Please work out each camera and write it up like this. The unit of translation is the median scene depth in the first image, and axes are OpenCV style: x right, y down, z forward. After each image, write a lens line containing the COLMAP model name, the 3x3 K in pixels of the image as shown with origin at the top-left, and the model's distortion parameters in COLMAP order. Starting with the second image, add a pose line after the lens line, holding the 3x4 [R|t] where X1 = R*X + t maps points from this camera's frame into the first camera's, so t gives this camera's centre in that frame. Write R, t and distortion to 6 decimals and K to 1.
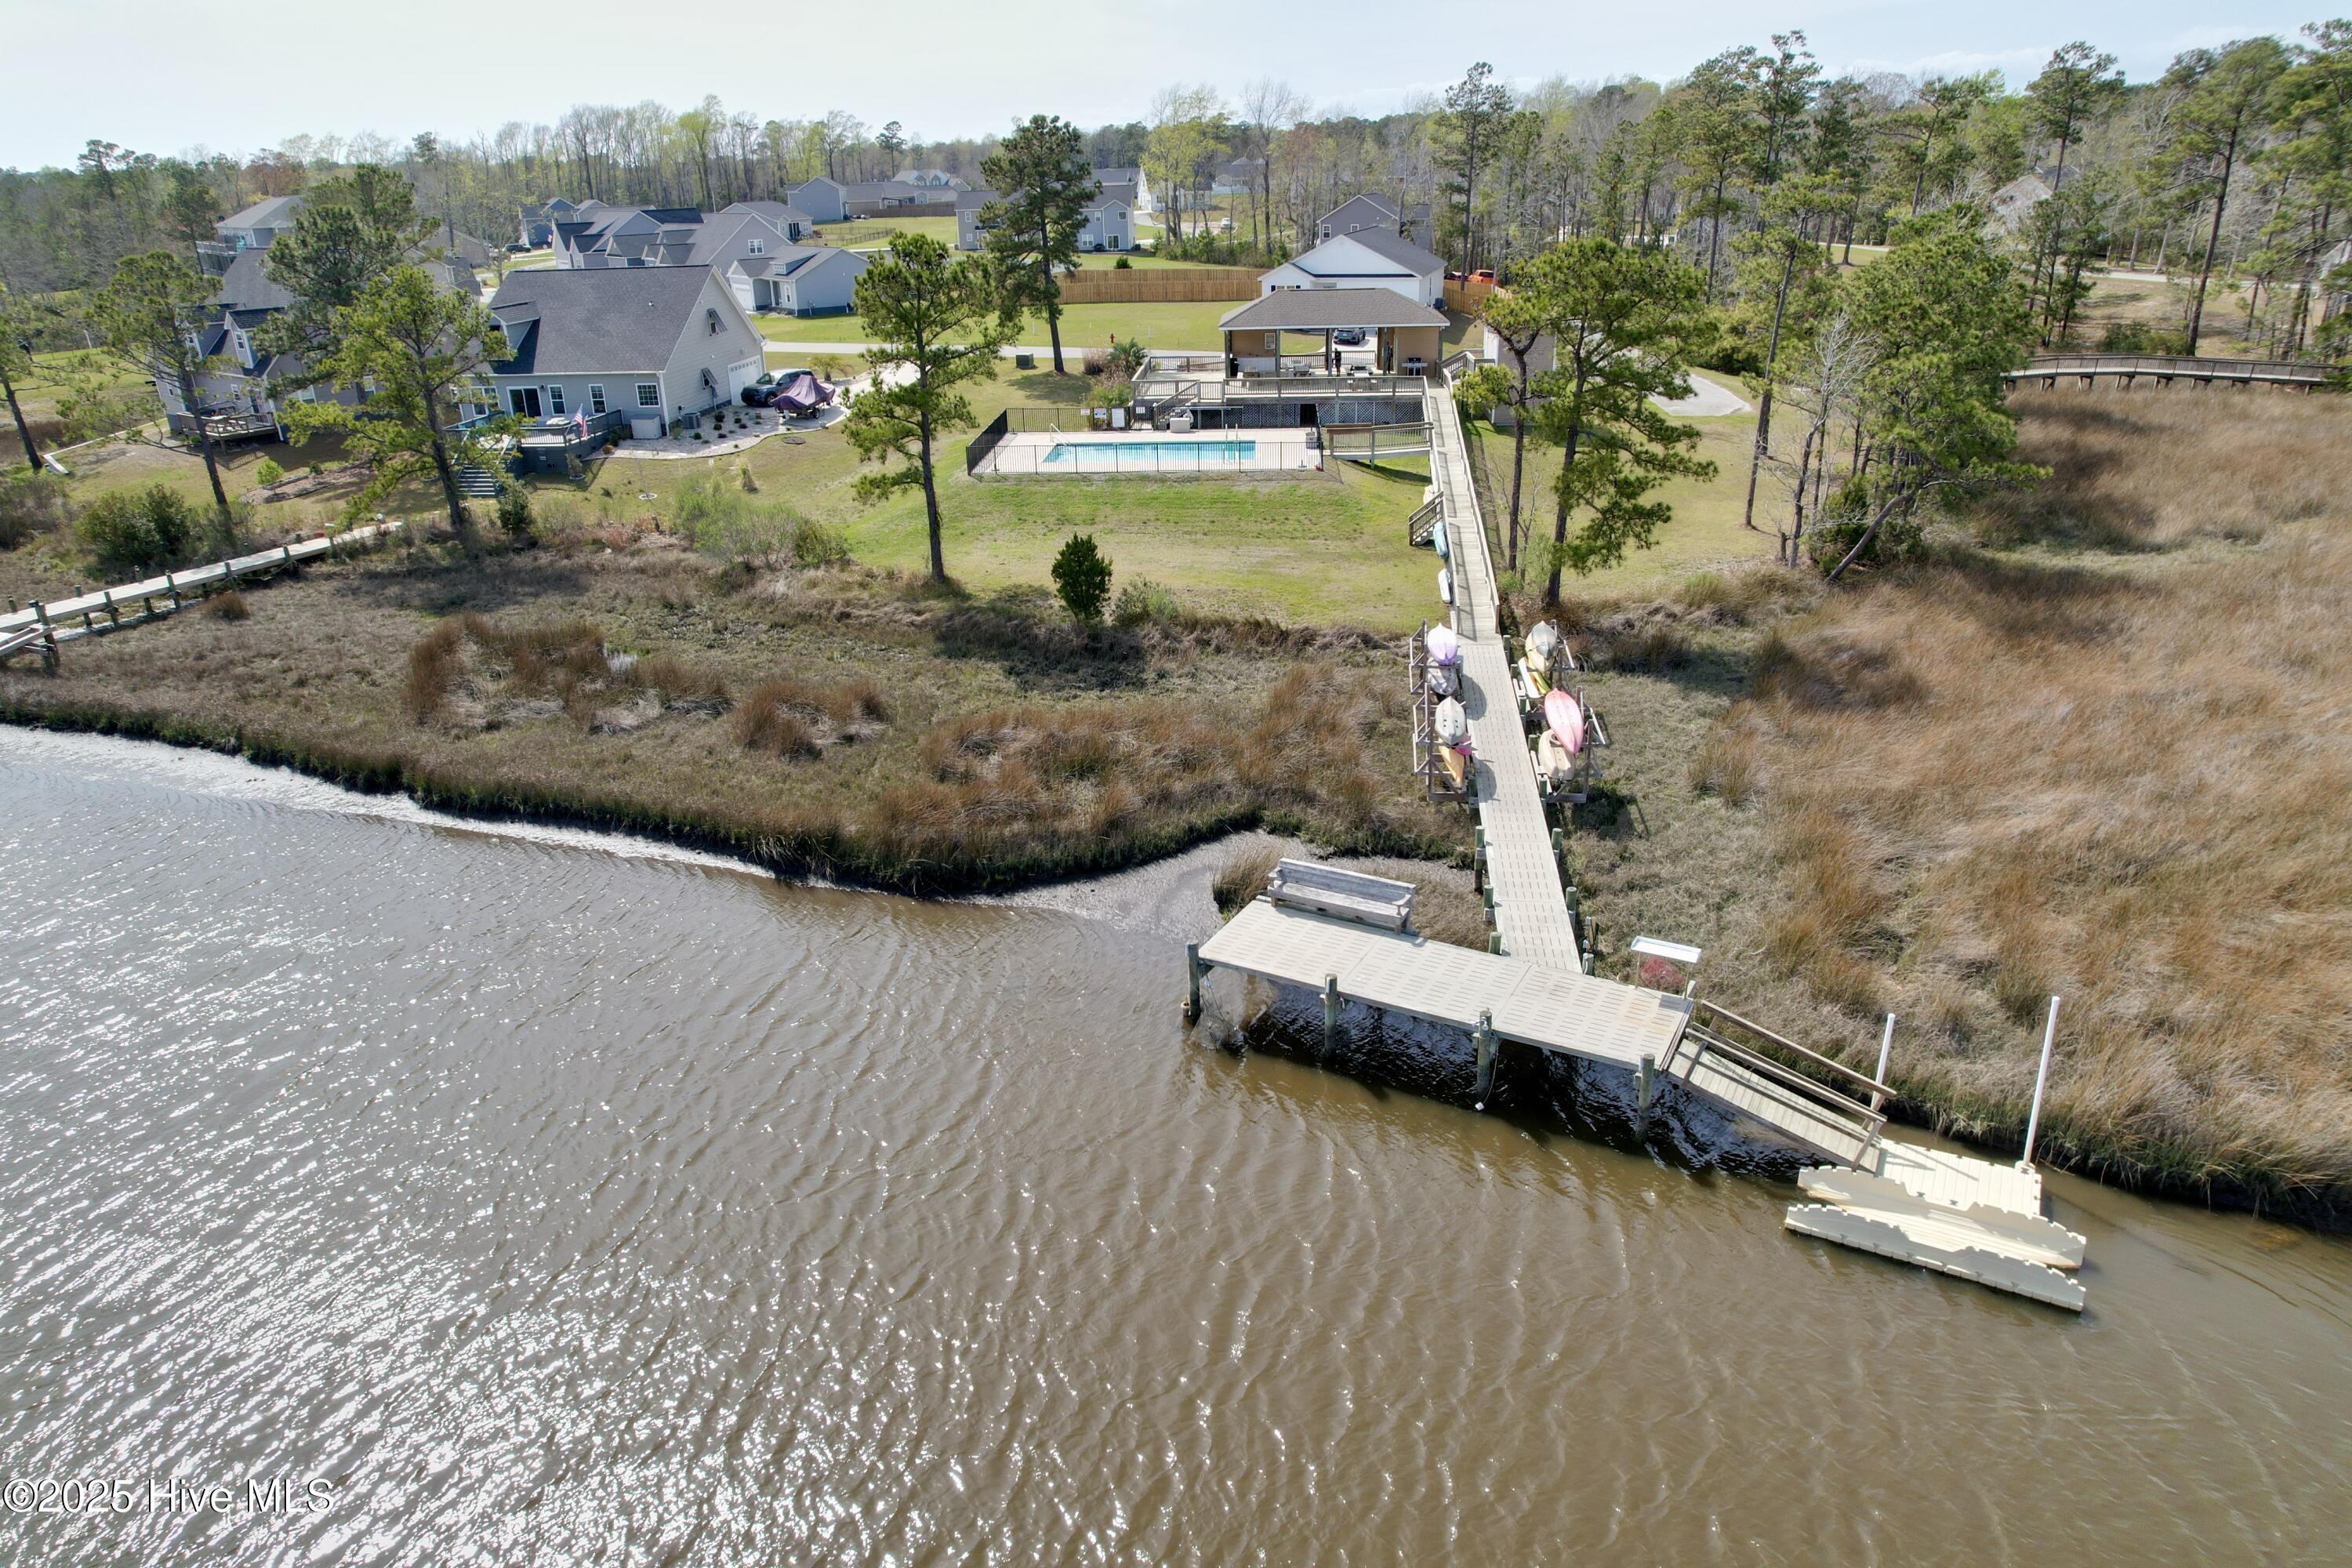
lens RADIAL K [[1507.5, 0, 1184.5], [0, 1507.5, 774.4], [0, 0, 1]] dist [-0.076137, 0.064583]
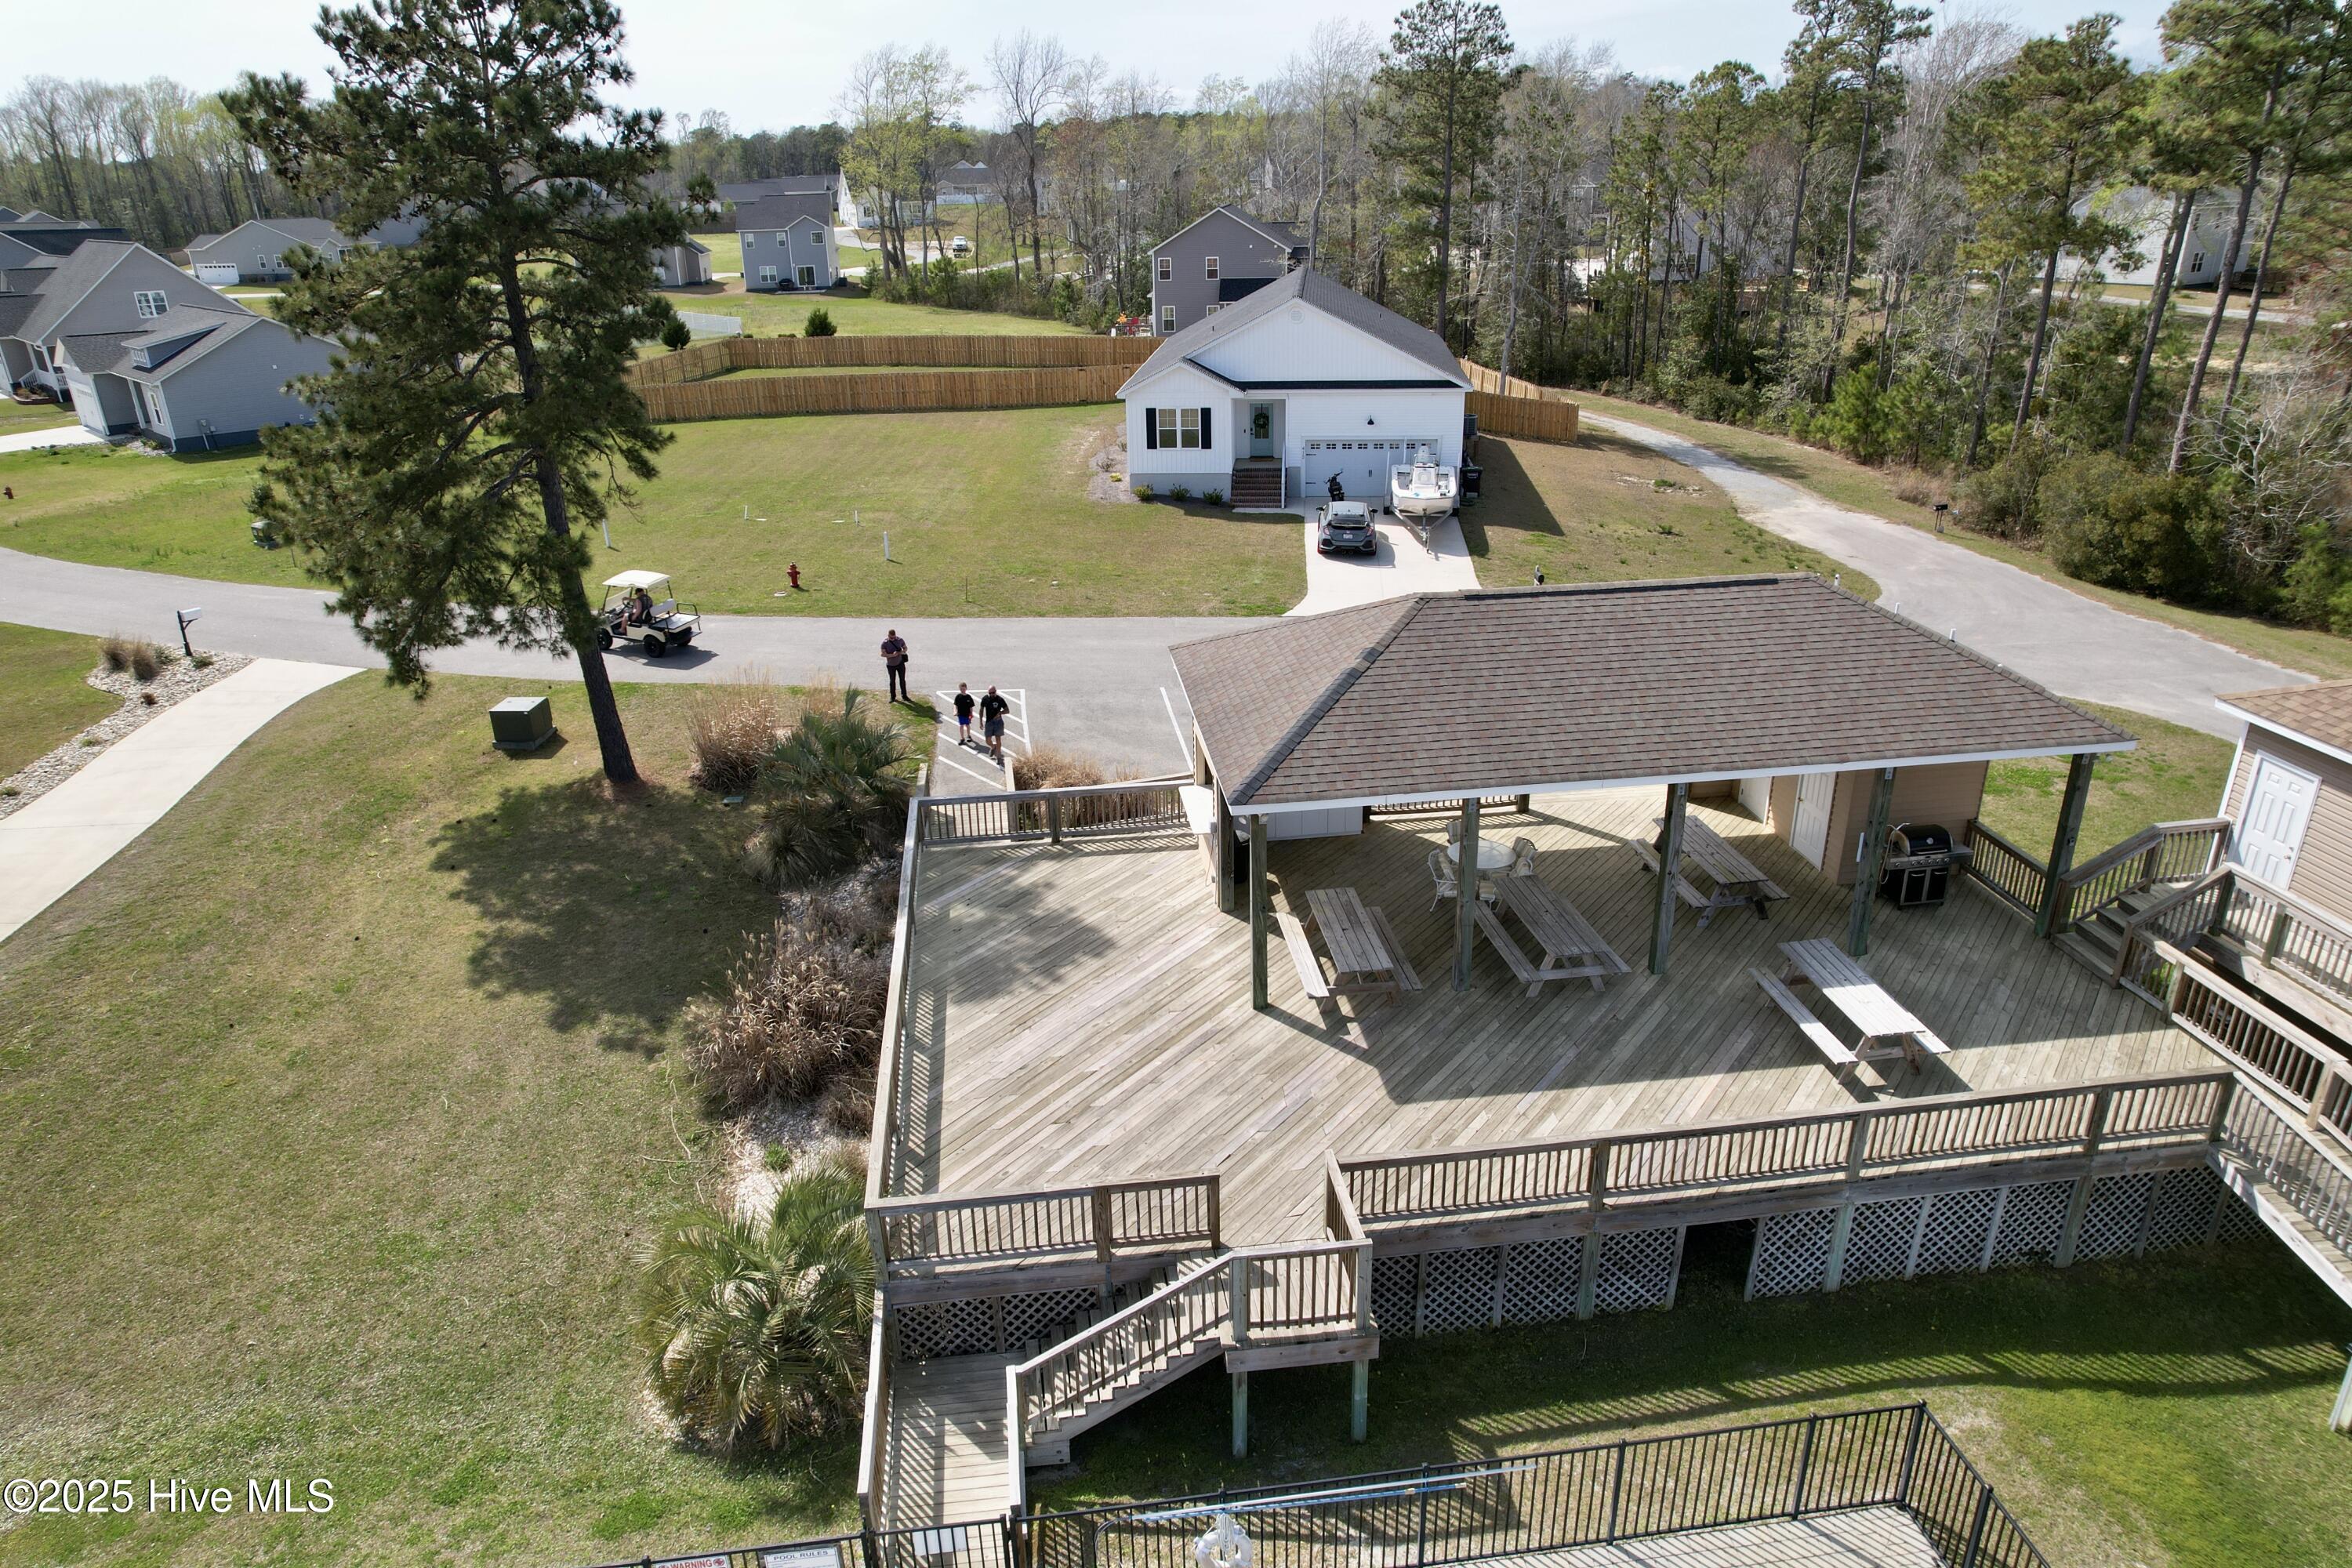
lens RADIAL K [[1507.5, 0, 1184.5], [0, 1507.5, 774.4], [0, 0, 1]] dist [-0.076137, 0.064583]
pose [[0.982930, -0.065343, 0.171987, -0.009841], [0.066120, 0.997811, 0.001213, -0.120665], [-0.171690, 0.010180, 0.985099, 0.306727]]
